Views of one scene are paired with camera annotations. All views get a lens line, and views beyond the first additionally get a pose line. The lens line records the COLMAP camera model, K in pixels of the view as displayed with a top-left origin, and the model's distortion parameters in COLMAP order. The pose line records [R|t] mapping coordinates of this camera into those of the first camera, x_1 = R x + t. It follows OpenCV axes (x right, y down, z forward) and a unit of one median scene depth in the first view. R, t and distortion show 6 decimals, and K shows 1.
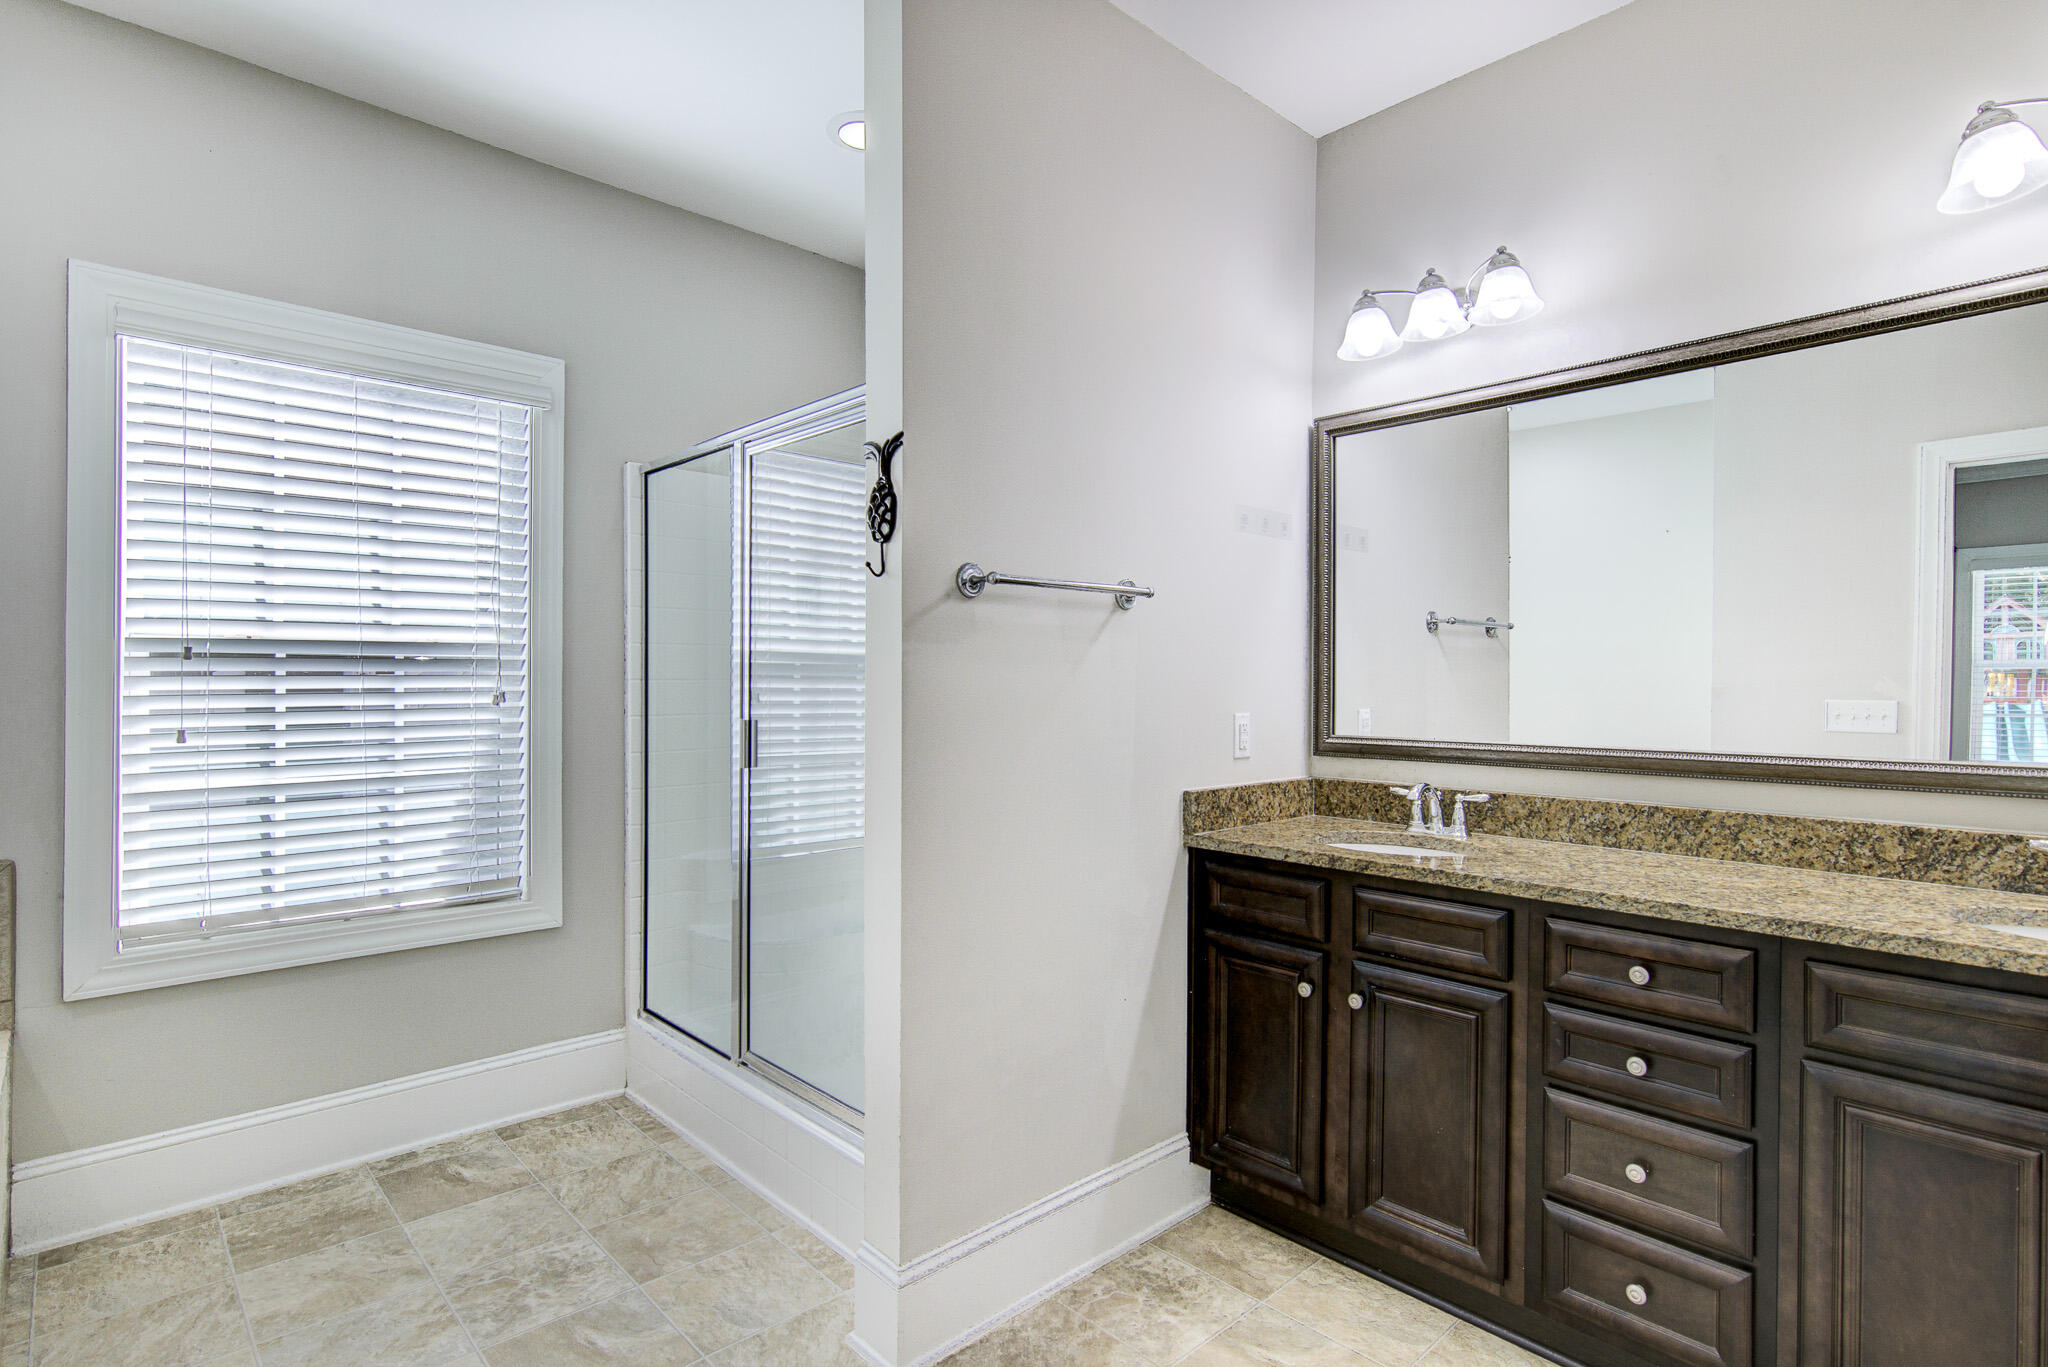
lens RADIAL K [[1020.9, 0, 1028.4], [0, 1020.9, 689.2], [0, 0, 1]] dist [-0.001443, 0.002447]
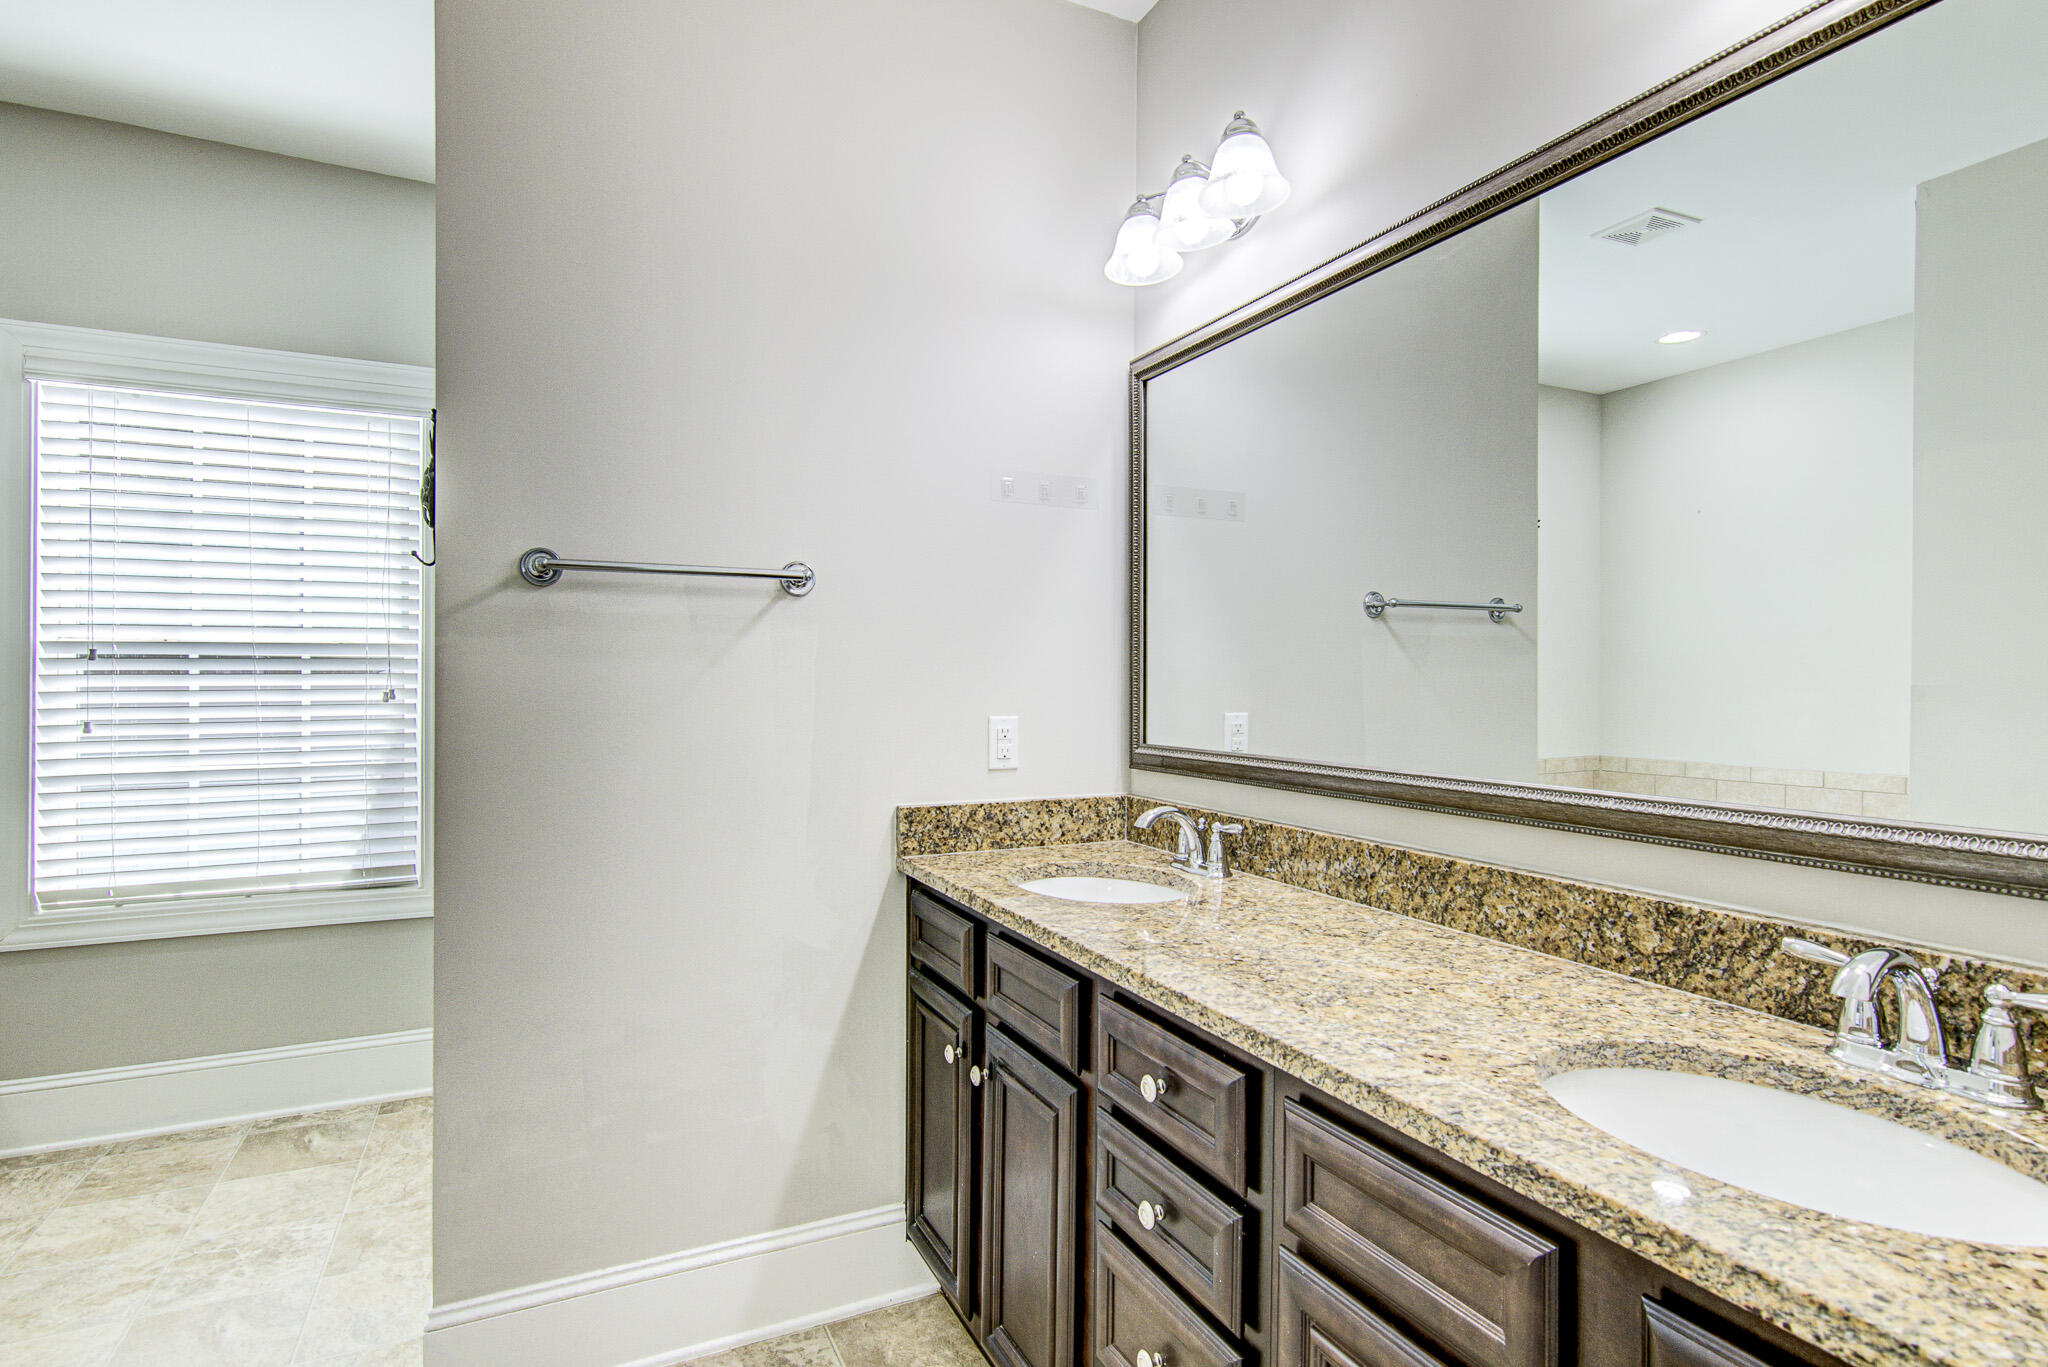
lens RADIAL K [[1038.1, 0, 1027.6], [0, 1038.1, 690.1], [0, 0, 1]] dist [-0.000289, 0.000720]
pose [[0.956550, 0.002466, -0.291559, 0.558999], [-0.002088, 0.999997, 0.001605, 0.000445], [0.291562, -0.000927, 0.956551, 0.214954]]
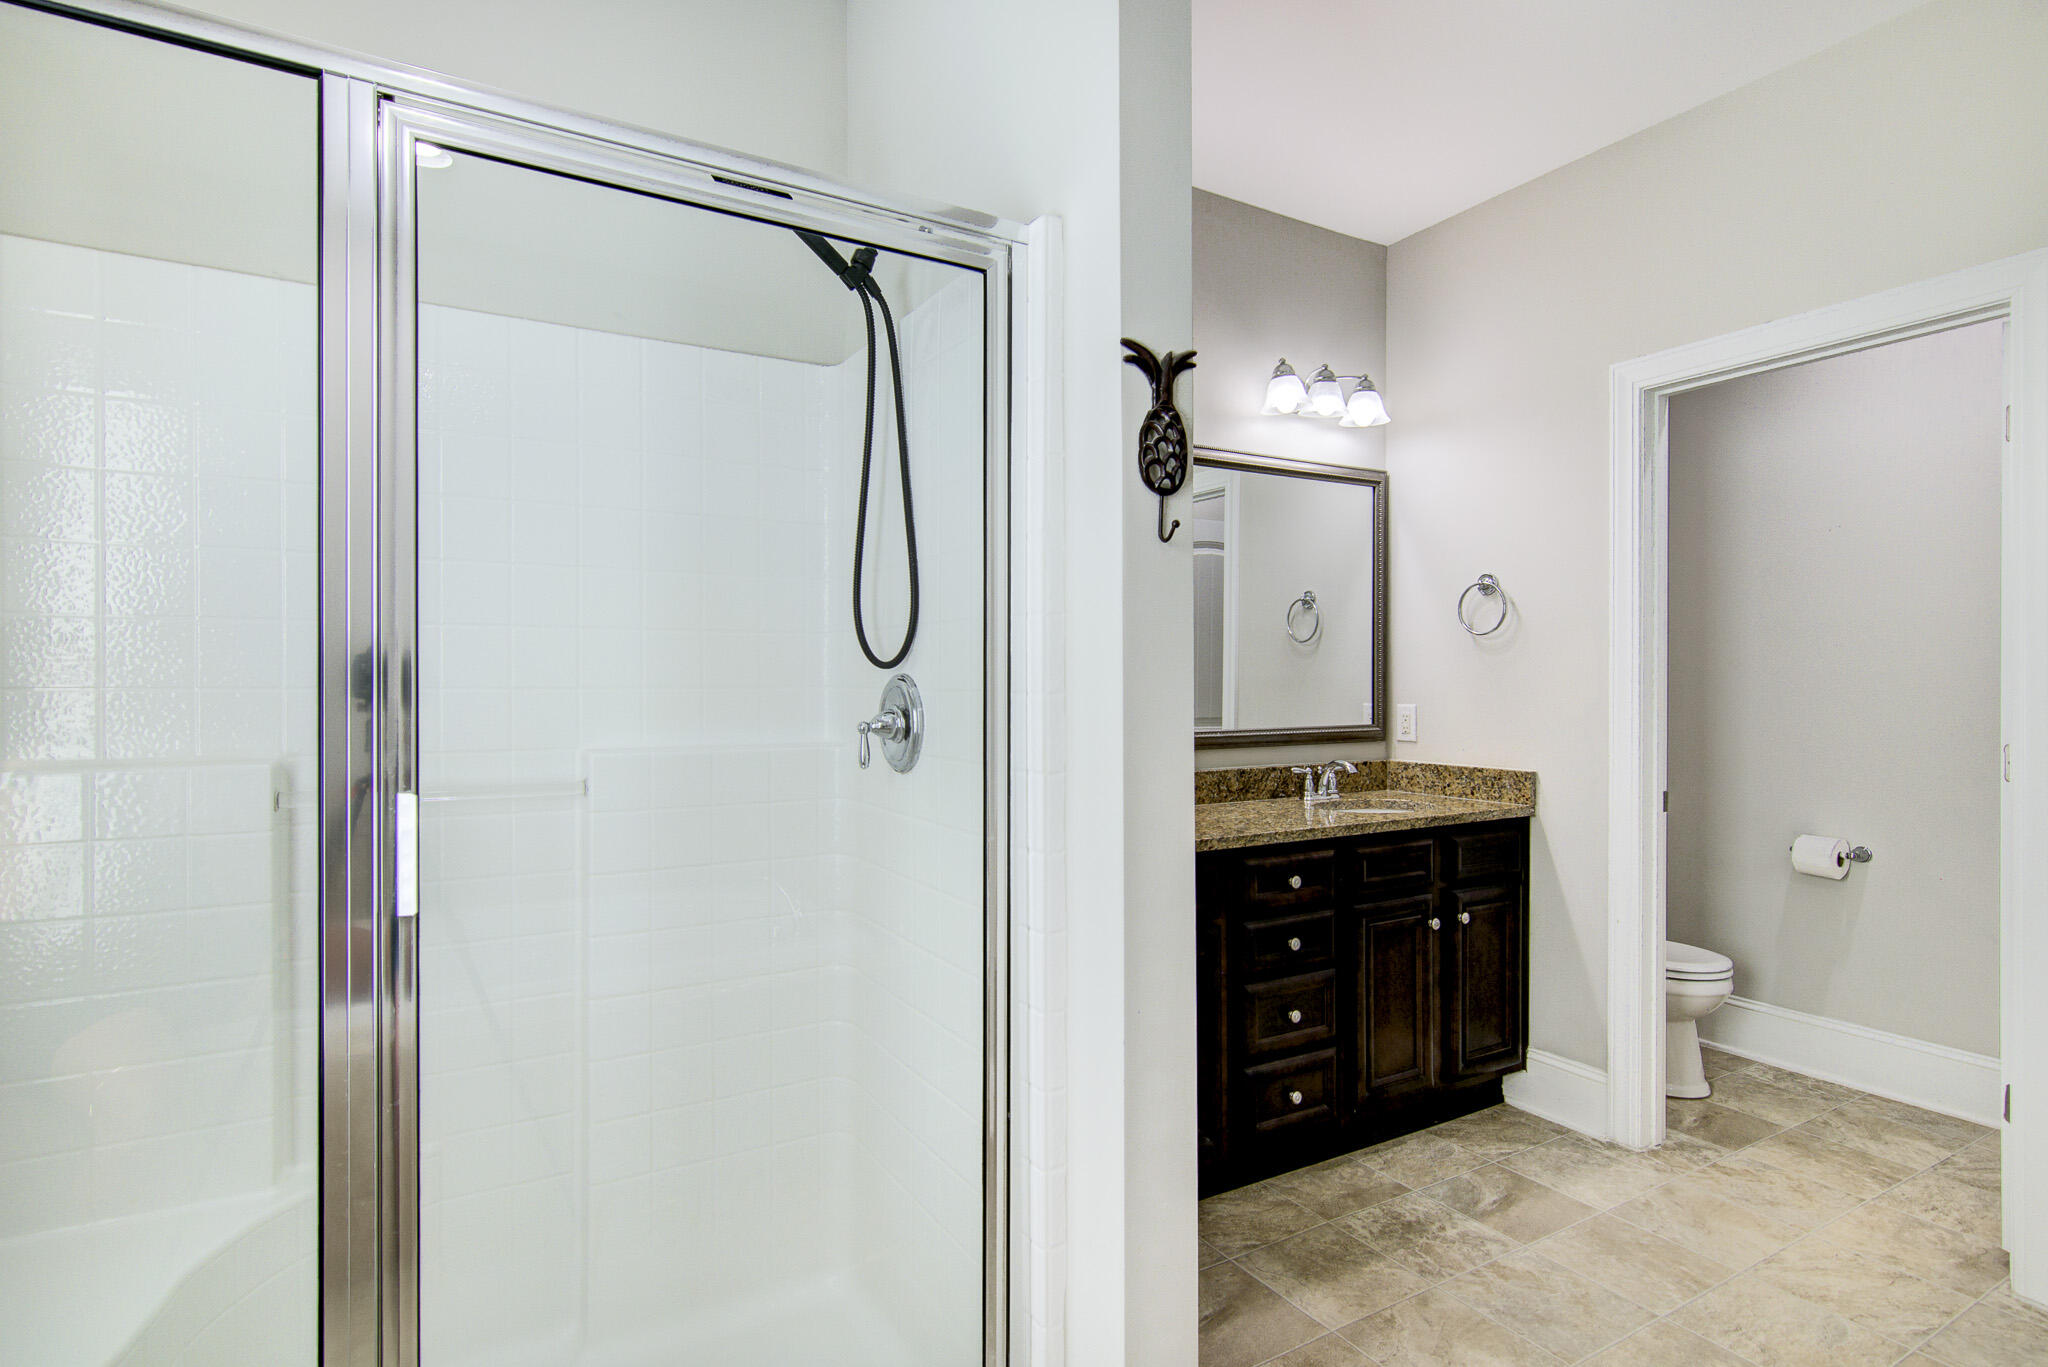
lens RADIAL K [[1065.5, 0, 1027.6], [0, 1065.5, 691.9], [0, 0, 1]] dist [-0.000520, 0.000703]
pose [[0.215217, -0.014048, 0.976465, -0.765156], [0.010225, 0.999874, 0.012131, -0.013937], [-0.976513, 0.007374, 0.215334, 0.806524]]
